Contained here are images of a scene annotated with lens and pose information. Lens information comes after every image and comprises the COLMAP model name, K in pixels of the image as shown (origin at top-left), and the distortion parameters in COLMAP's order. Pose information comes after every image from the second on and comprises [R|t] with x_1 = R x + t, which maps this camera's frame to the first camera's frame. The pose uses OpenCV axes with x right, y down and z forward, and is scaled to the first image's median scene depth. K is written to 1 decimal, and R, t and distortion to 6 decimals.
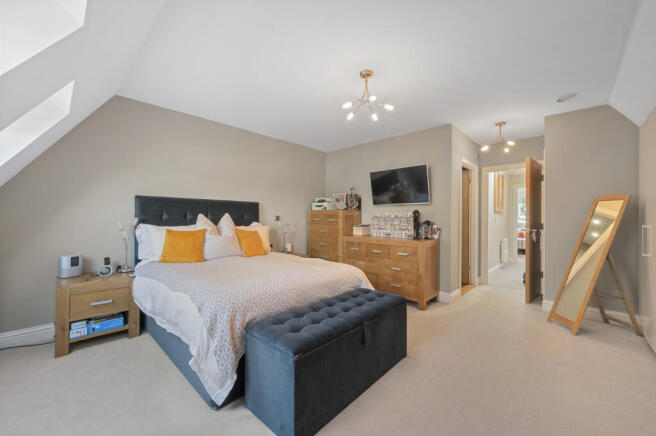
lens RADIAL K [[261.6, 0, 328.0], [0, 261.6, 218.0], [0, 0, 1]] dist [-0.001416, -0.000115]
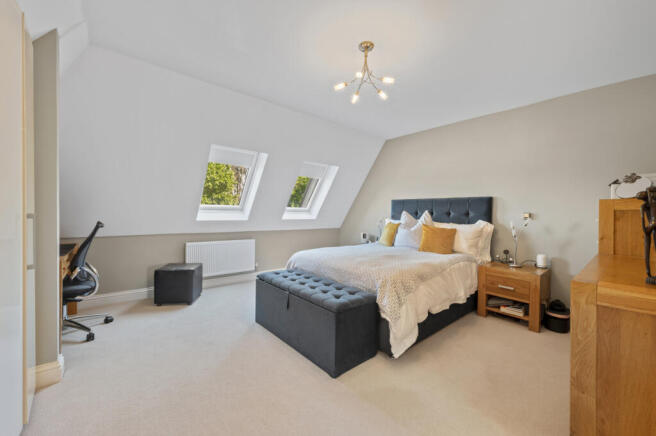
lens RADIAL K [[261.6, 0, 328.0], [0, 261.6, 218.0], [0, 0, 1]] dist [-0.001416, -0.000115]
pose [[-0.103672, 0.024143, -0.994318, 0.785119], [-0.008000, 0.999653, 0.025107, -0.010954], [0.994579, 0.010558, -0.103443, 0.745095]]
